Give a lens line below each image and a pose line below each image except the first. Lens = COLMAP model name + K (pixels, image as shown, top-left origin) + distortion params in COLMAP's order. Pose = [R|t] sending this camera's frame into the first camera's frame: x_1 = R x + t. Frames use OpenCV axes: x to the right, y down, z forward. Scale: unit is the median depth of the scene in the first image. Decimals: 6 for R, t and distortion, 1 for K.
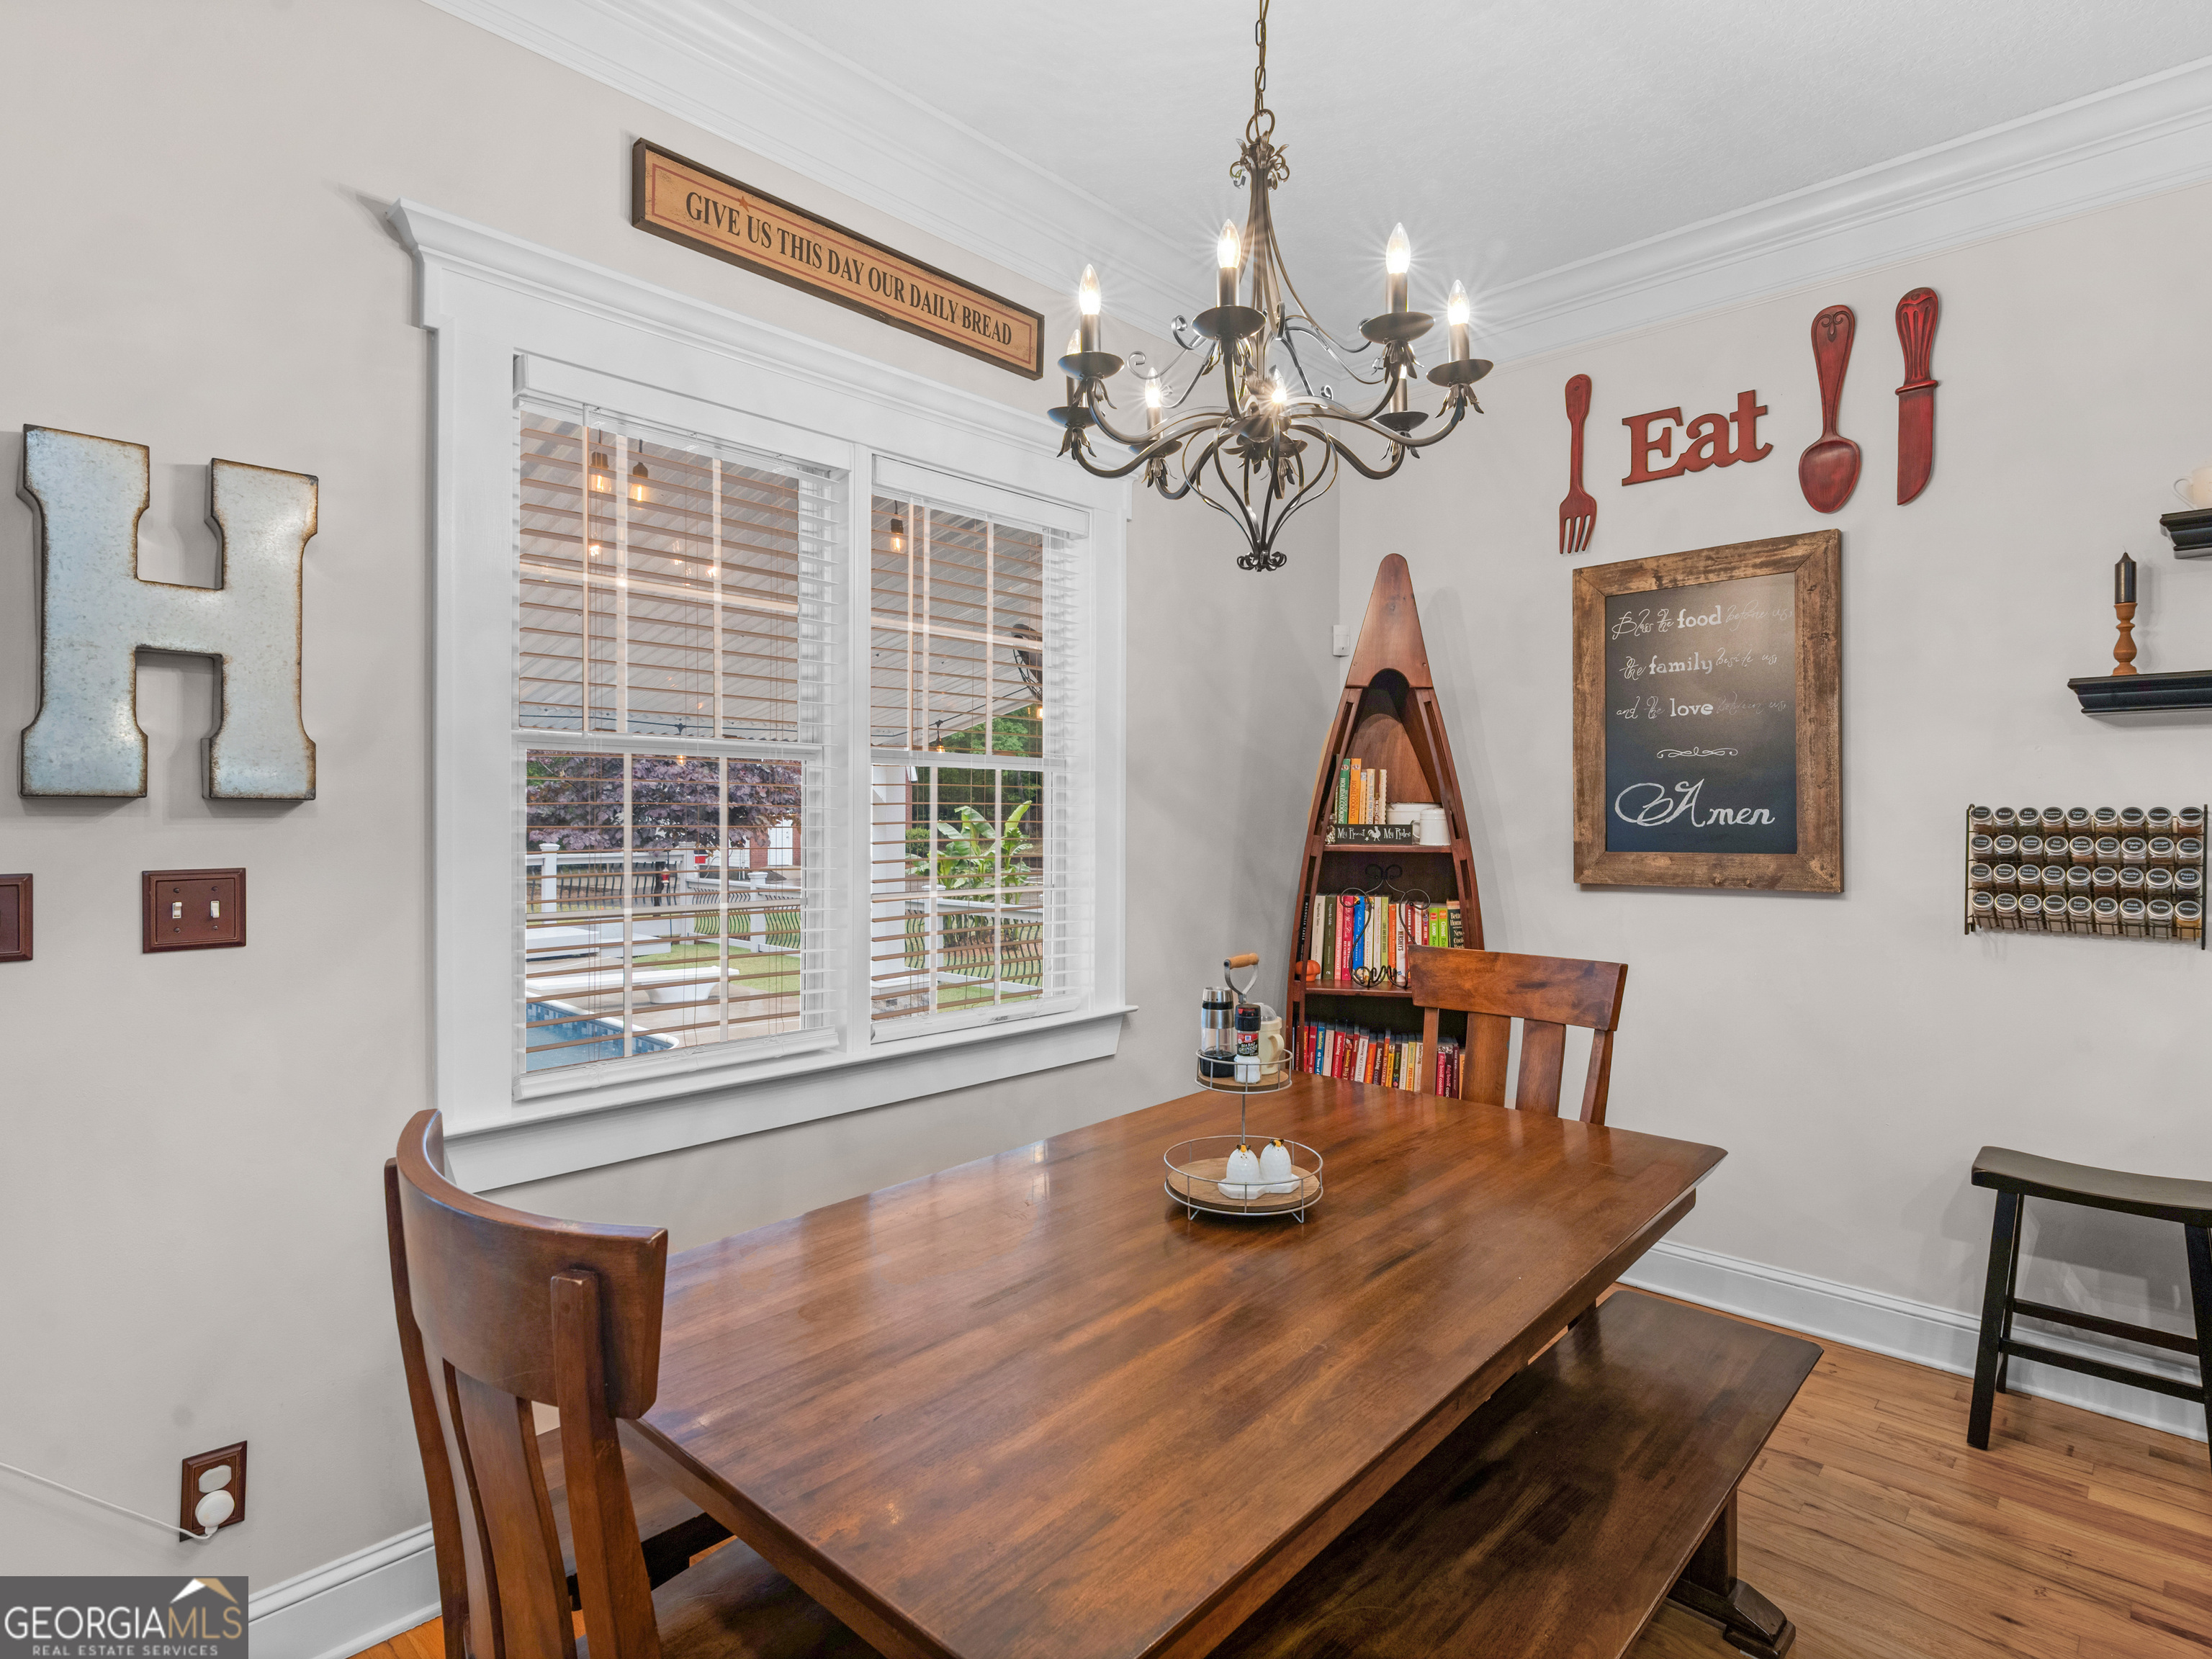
lens RADIAL K [[1128.9, 0, 1098.1], [0, 1128.9, 821.1], [0, 0, 1]] dist [-0.002606, -0.000260]
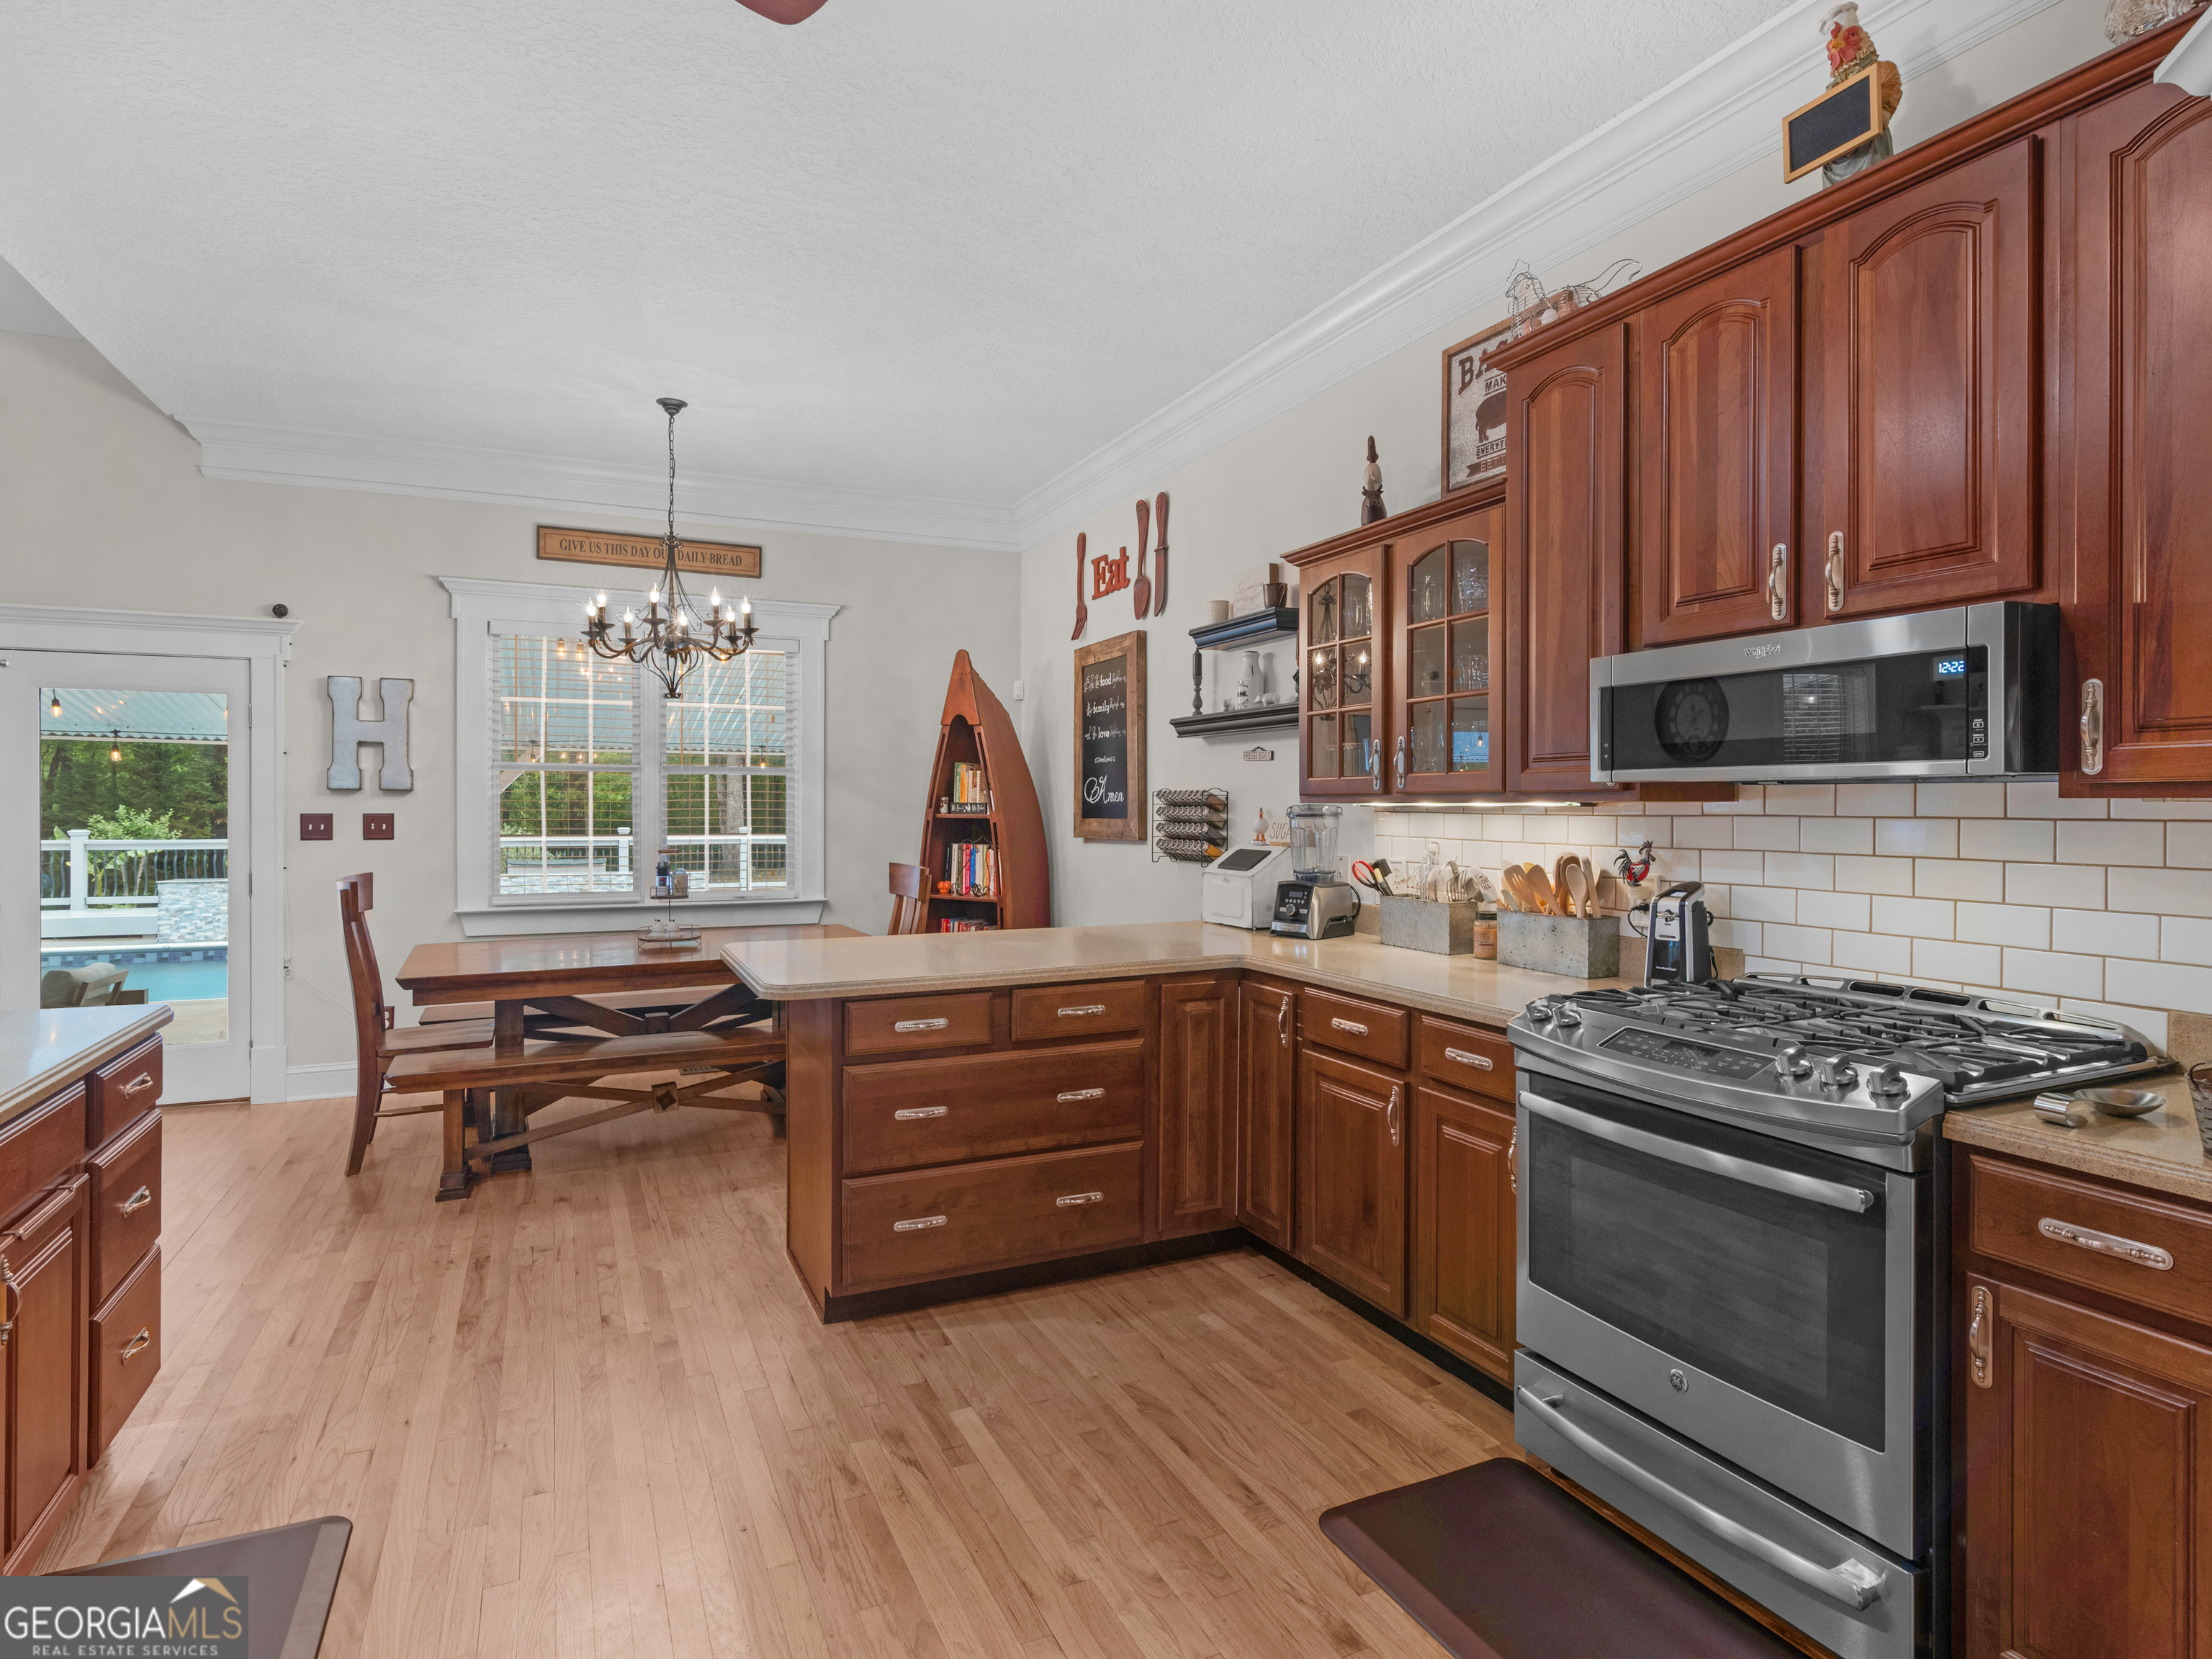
lens RADIAL K [[1128.9, 0, 1098.1], [0, 1128.9, 821.1], [0, 0, 1]] dist [-0.002606, -0.000260]
pose [[0.922541, 0.005672, -0.385857, 1.247797], [-0.002943, 0.999966, 0.007662, 0.020024], [0.385887, -0.005933, 0.922527, -0.608928]]
